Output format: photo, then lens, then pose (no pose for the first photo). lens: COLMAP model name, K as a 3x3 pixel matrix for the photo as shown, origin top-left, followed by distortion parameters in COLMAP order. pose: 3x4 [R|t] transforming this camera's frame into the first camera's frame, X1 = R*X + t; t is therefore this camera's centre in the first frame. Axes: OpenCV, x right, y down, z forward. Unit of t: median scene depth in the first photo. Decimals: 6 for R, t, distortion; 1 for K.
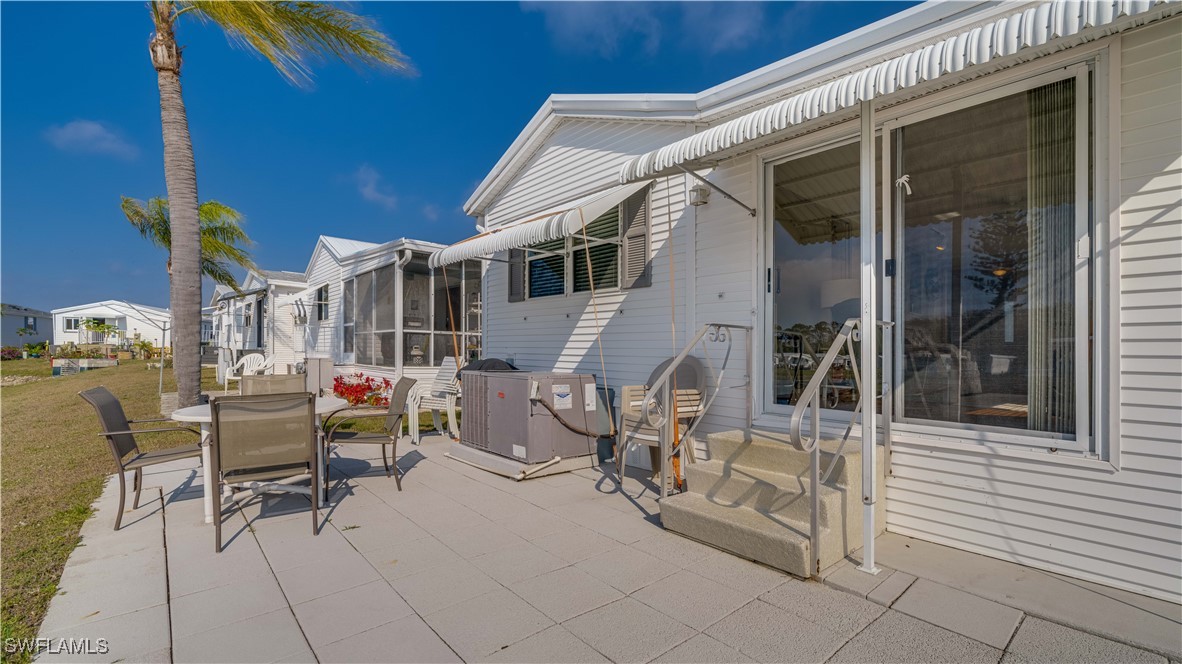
lens RADIAL K [[503.3, 0, 574.6], [0, 503.3, 346.4], [0, 0, 1]] dist [-0.002236, -0.000094]
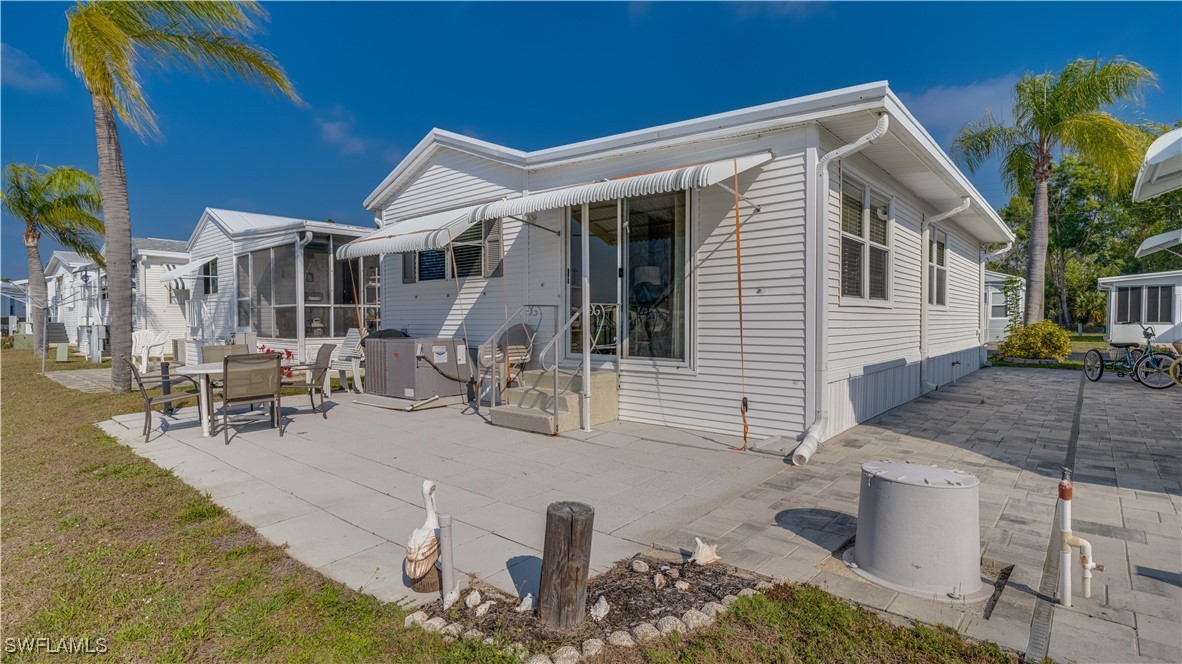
lens RADIAL K [[572.3, 0, 587.5], [0, 572.3, 293.0], [0, 0, 1]] dist [0.000107, 0.000327]
pose [[0.985676, -0.016713, 0.167822, 0.111105], [0.021669, 0.999380, -0.027743, -0.019928], [-0.167254, 0.030982, 0.985427, -0.645894]]
